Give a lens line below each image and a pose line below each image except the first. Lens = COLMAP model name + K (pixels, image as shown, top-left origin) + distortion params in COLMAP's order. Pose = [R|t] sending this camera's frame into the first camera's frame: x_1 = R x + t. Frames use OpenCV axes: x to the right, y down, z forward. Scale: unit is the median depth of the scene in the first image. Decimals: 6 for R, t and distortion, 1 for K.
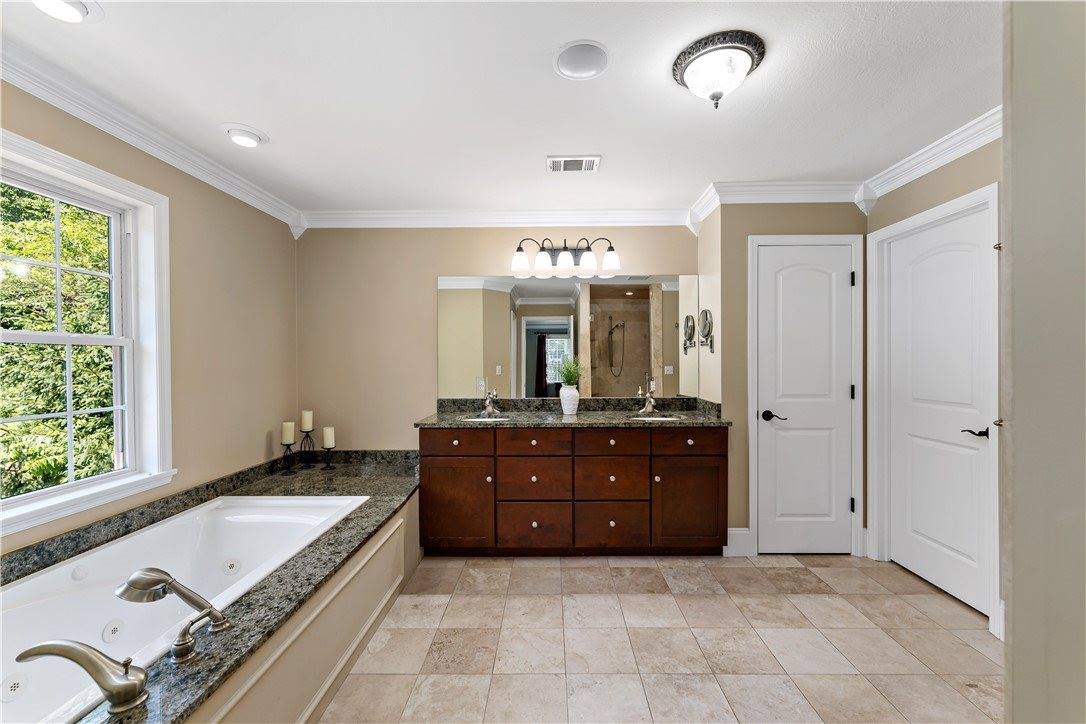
lens RADIAL K [[434.9, 0, 543.0], [0, 434.9, 362.0], [0, 0, 1]] dist [-0.001026, -0.000176]
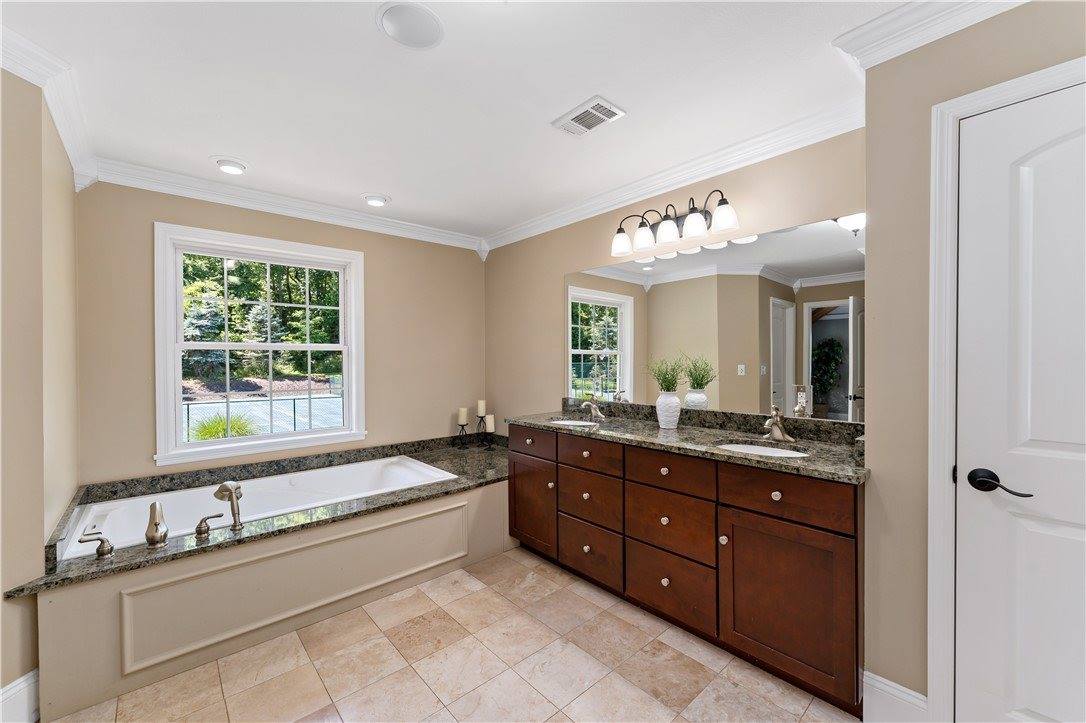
lens RADIAL K [[433.1, 0, 543.0], [0, 433.1, 361.5], [0, 0, 1]] dist [0.001906, 0.000200]
pose [[0.675480, 0.005483, -0.737358, 0.560749], [-0.000566, 0.999976, 0.006917, -0.005689], [0.737378, -0.004255, 0.675467, 0.356590]]
